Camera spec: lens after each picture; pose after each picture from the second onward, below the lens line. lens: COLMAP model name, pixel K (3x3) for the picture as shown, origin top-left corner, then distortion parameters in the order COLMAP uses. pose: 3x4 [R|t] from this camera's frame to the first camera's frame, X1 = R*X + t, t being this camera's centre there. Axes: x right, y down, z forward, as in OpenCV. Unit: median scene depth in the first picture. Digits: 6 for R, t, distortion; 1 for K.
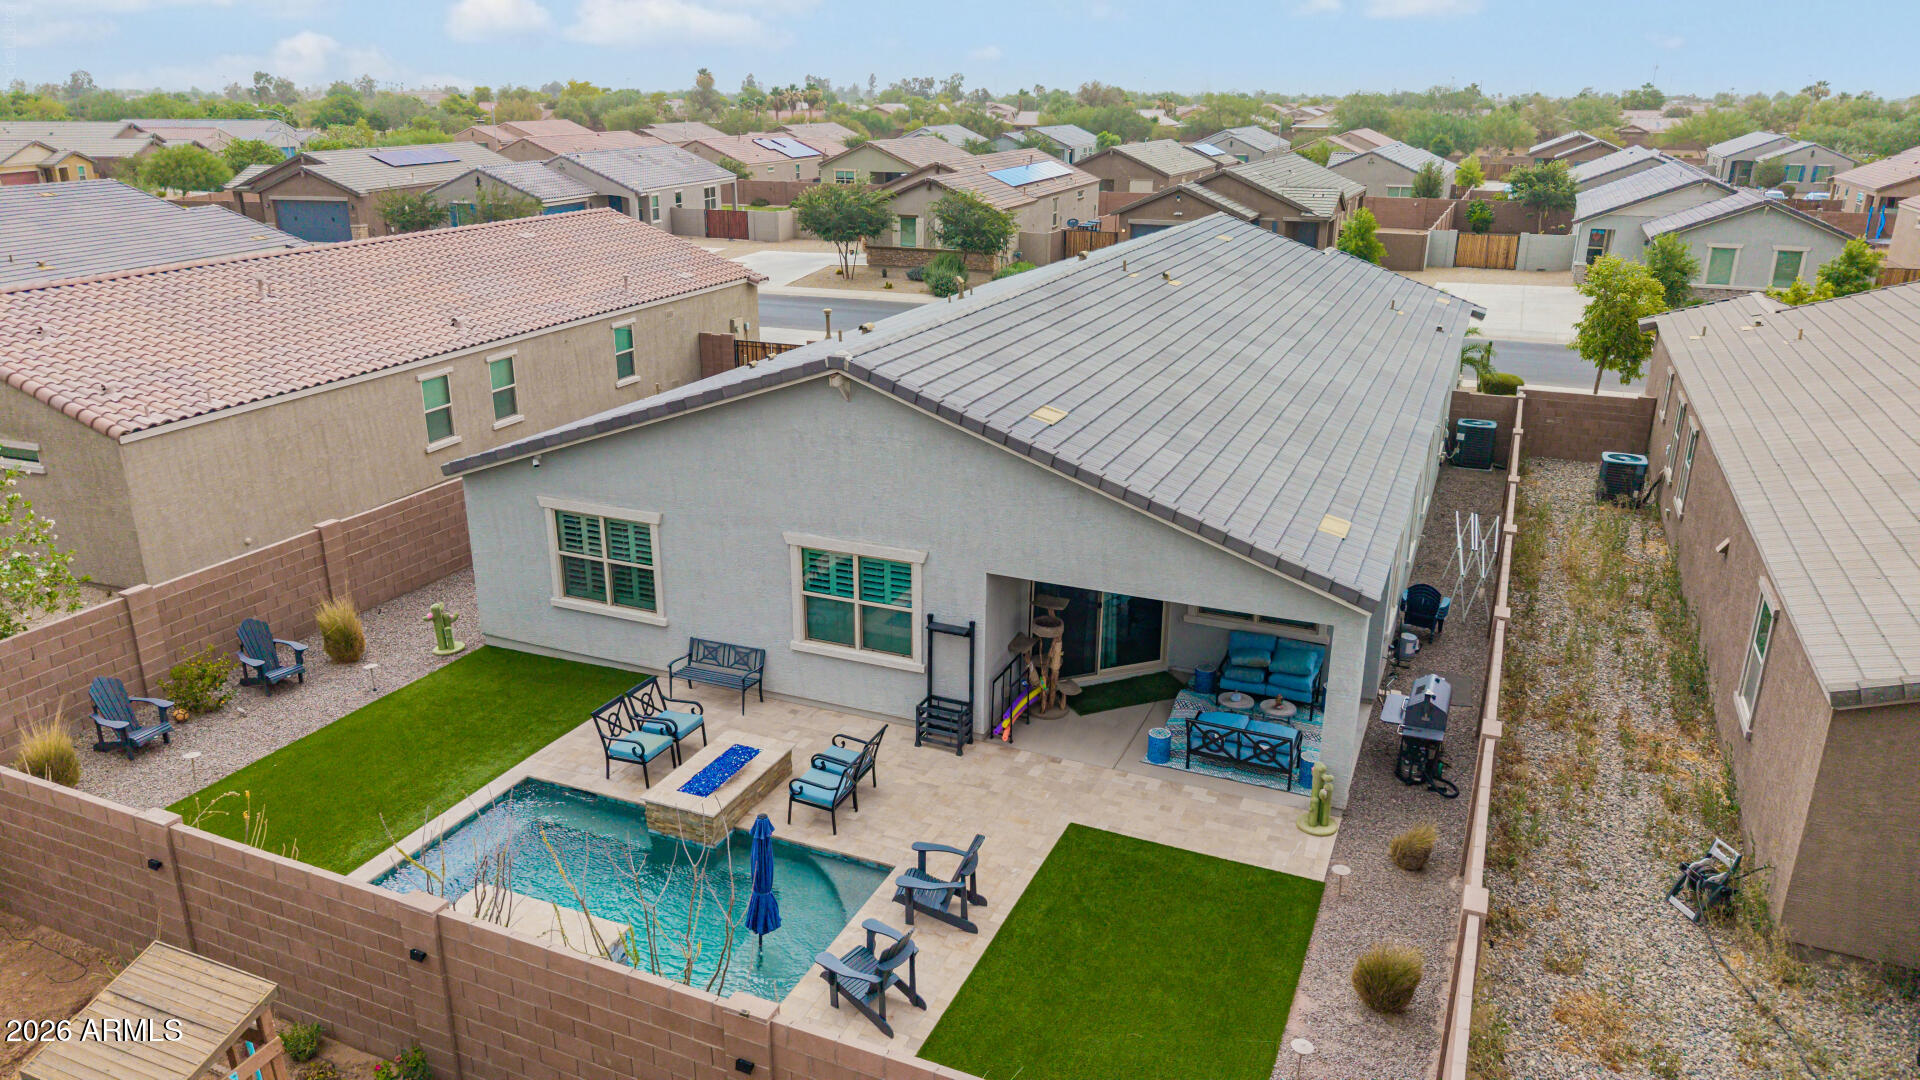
lens RADIAL K [[1284.9, 0, 961.6], [0, 1284.9, 538.2], [0, 0, 1]] dist [0.044212, -0.058342]
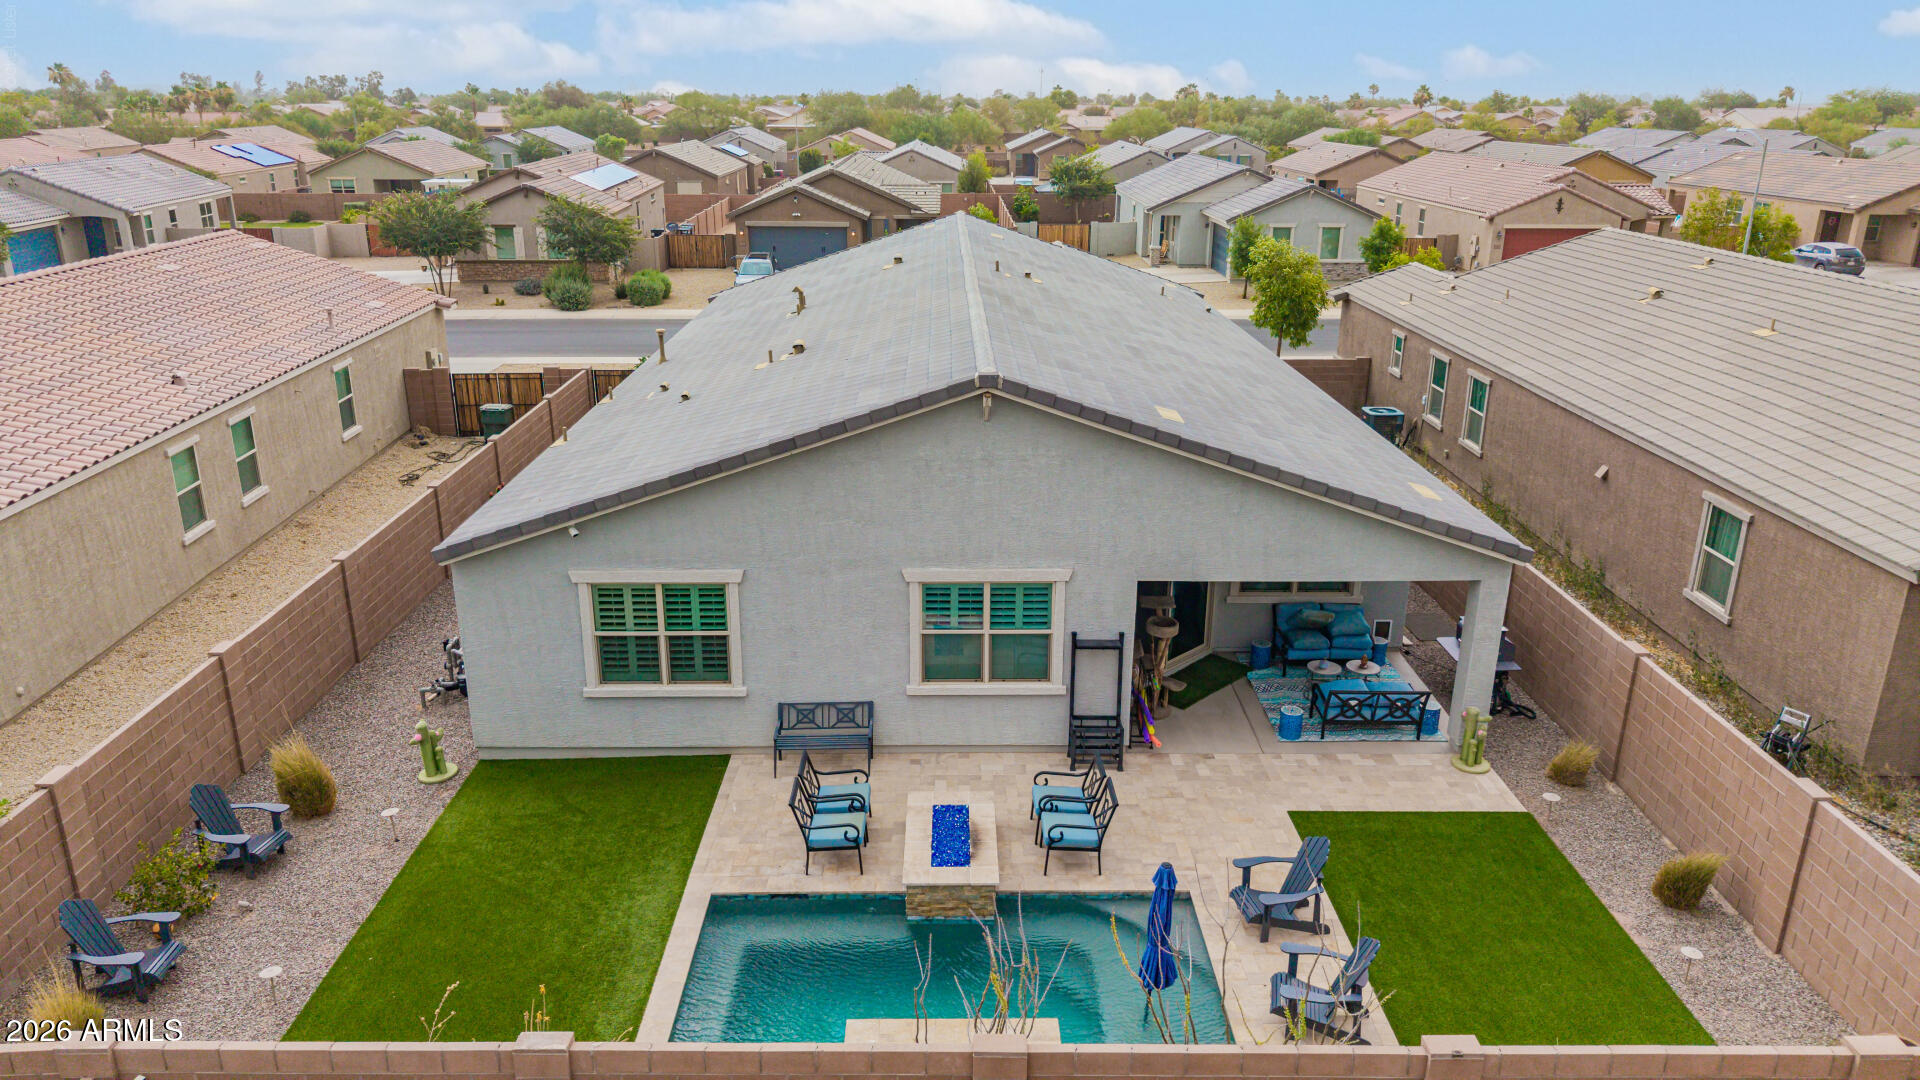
lens RADIAL K [[1284.9, 0, 959.3], [0, 1284.9, 534.9], [0, 0, 1]] dist [0.044212, -0.058342]
pose [[0.915028, -0.130745, 0.381613, -0.419822], [0.131645, 0.991009, 0.023873, -0.043210], [-0.381304, 0.028393, 0.924014, 0.124688]]
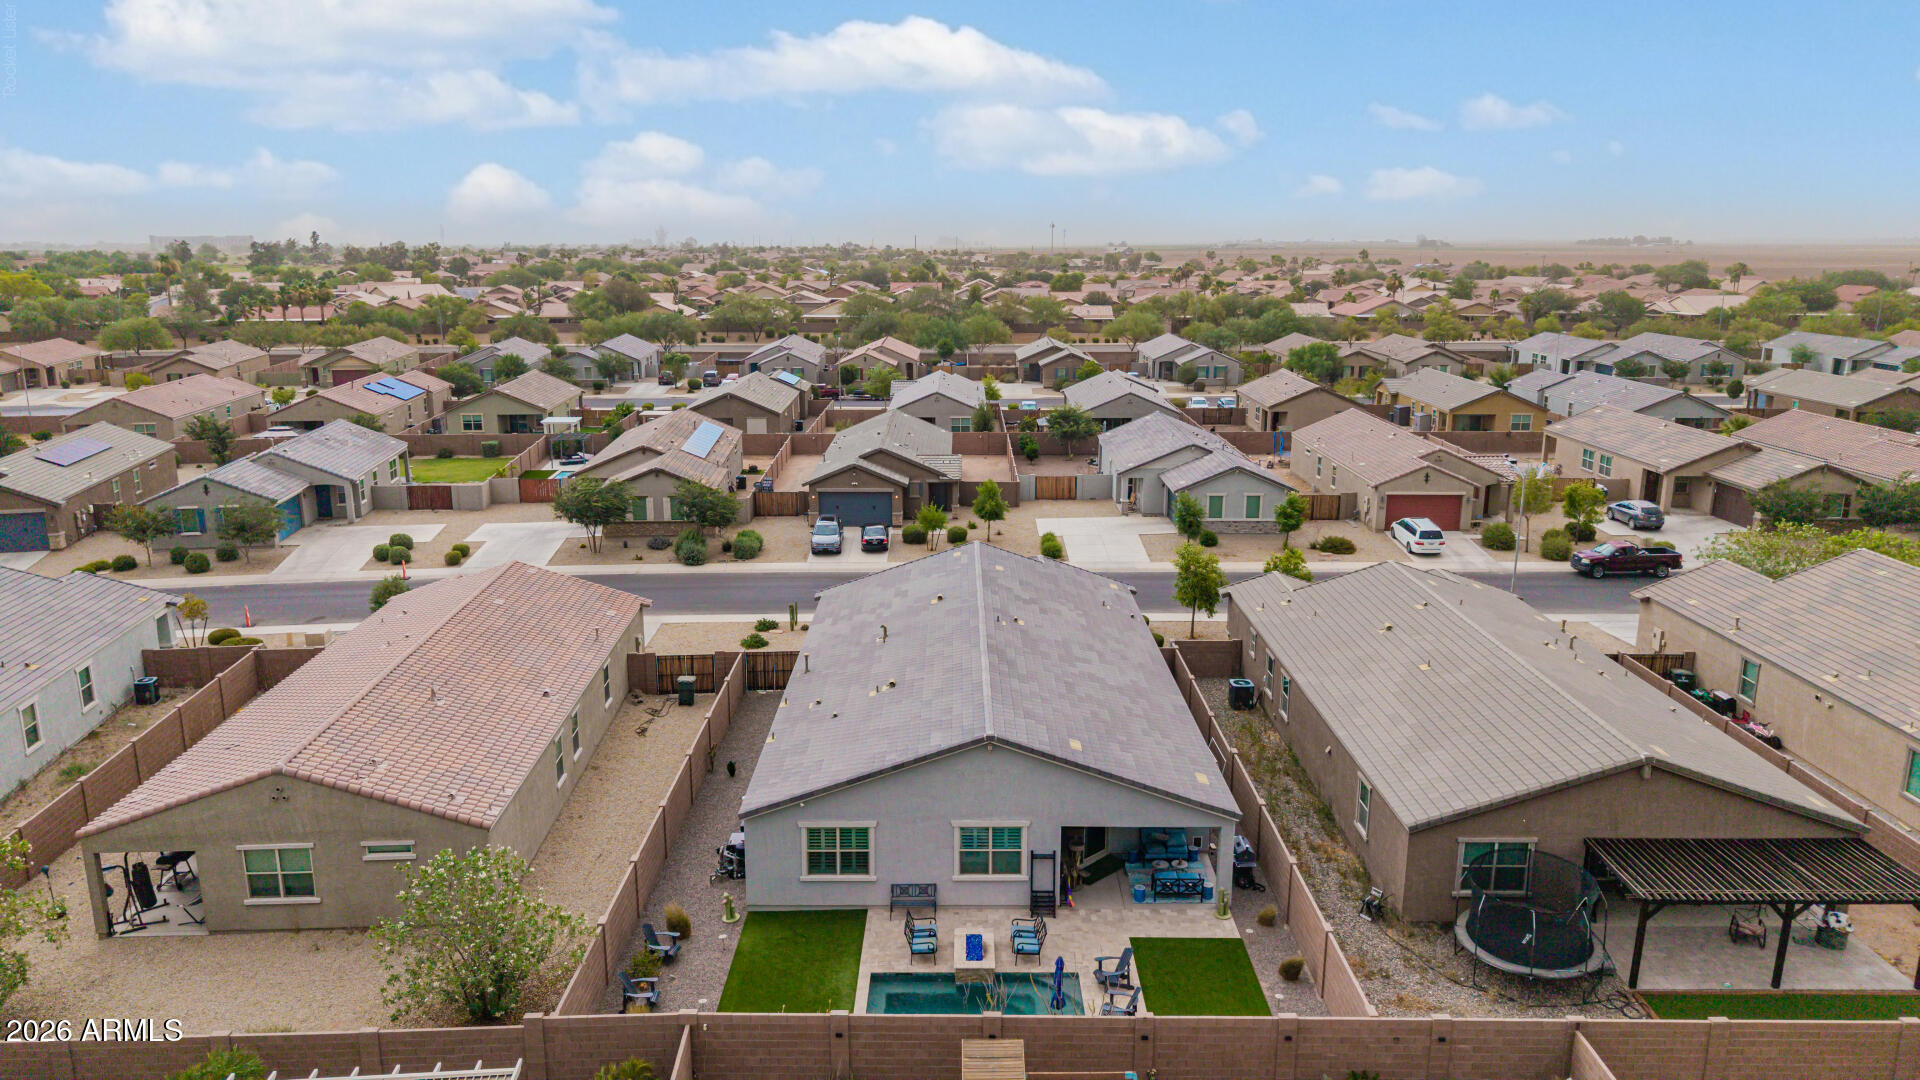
lens RADIAL K [[1284.9, 0, 960.8], [0, 1284.9, 520.1], [0, 0, 1]] dist [0.044212, -0.058342]
pose [[0.919259, -0.088089, 0.383670, -0.789921], [0.131509, 0.987366, -0.088394, -0.266715], [-0.371036, 0.131713, 0.919230, -0.831232]]
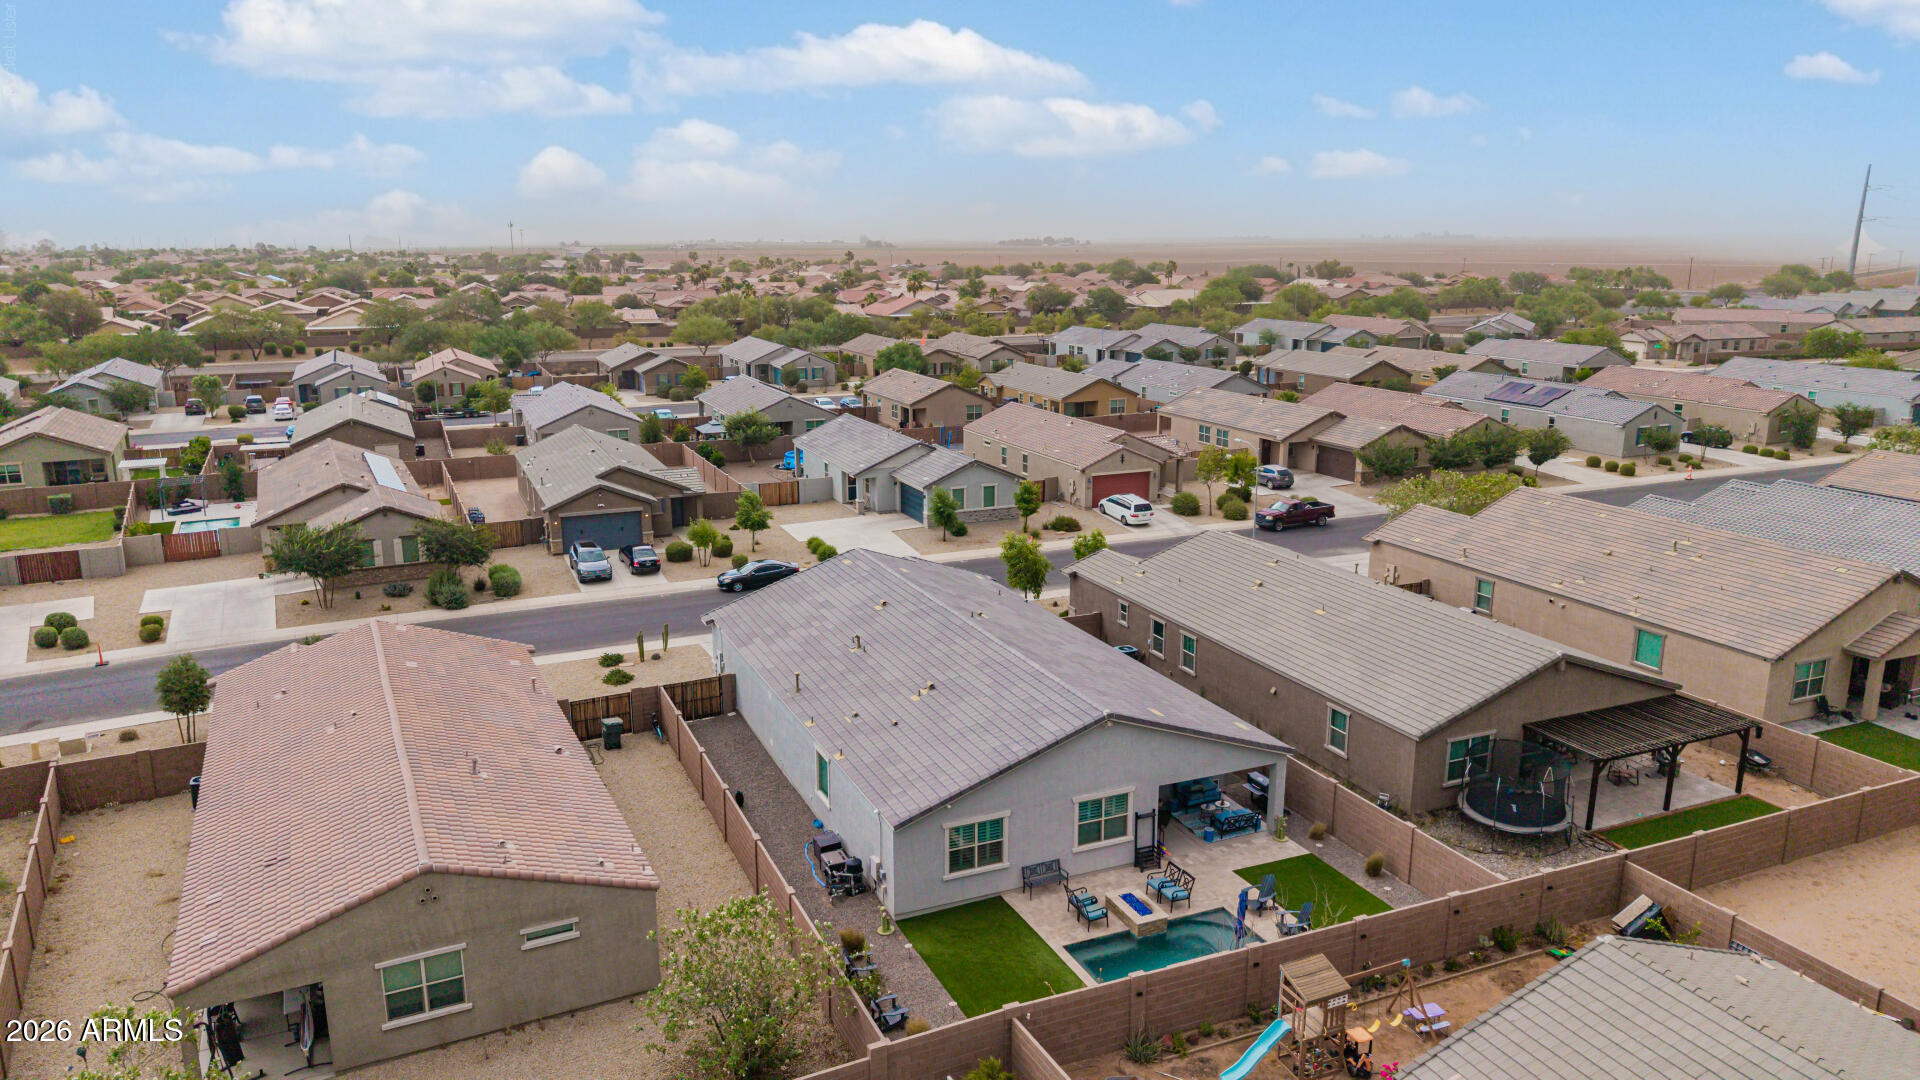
lens RADIAL K [[1284.9, 0, 959.6], [0, 1284.9, 520.1], [0, 0, 1]] dist [0.044212, -0.058342]
pose [[0.685195, -0.162196, 0.710070, -1.602914], [0.242369, 0.970106, -0.012284, -0.442389], [-0.686851, 0.180516, 0.704024, -0.433468]]
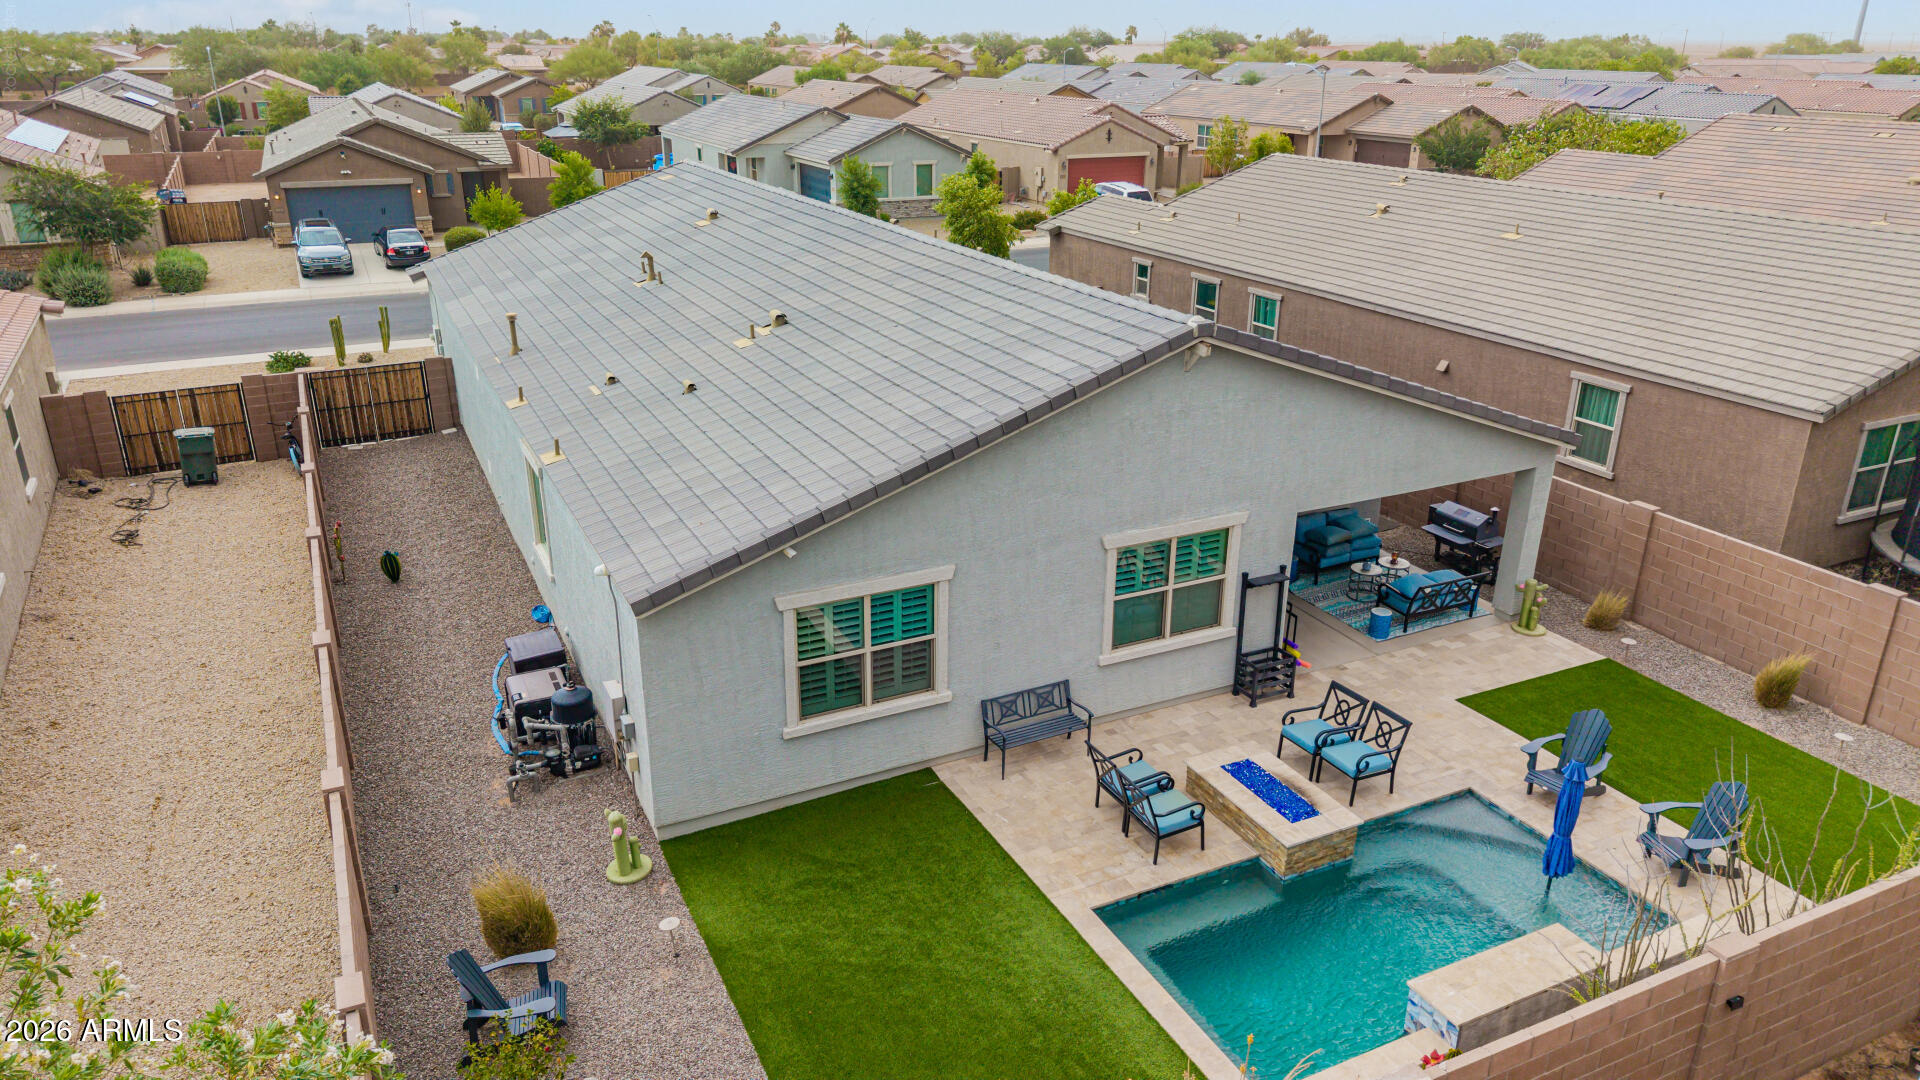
lens RADIAL K [[1284.9, 0, 957.7], [0, 1284.9, 539.5], [0, 0, 1]] dist [0.044212, -0.058342]
pose [[0.654569, -0.276665, 0.703559, -0.770089], [0.245928, 0.957939, 0.147893, -0.147939], [-0.714884, 0.076219, 0.695077, 0.429836]]
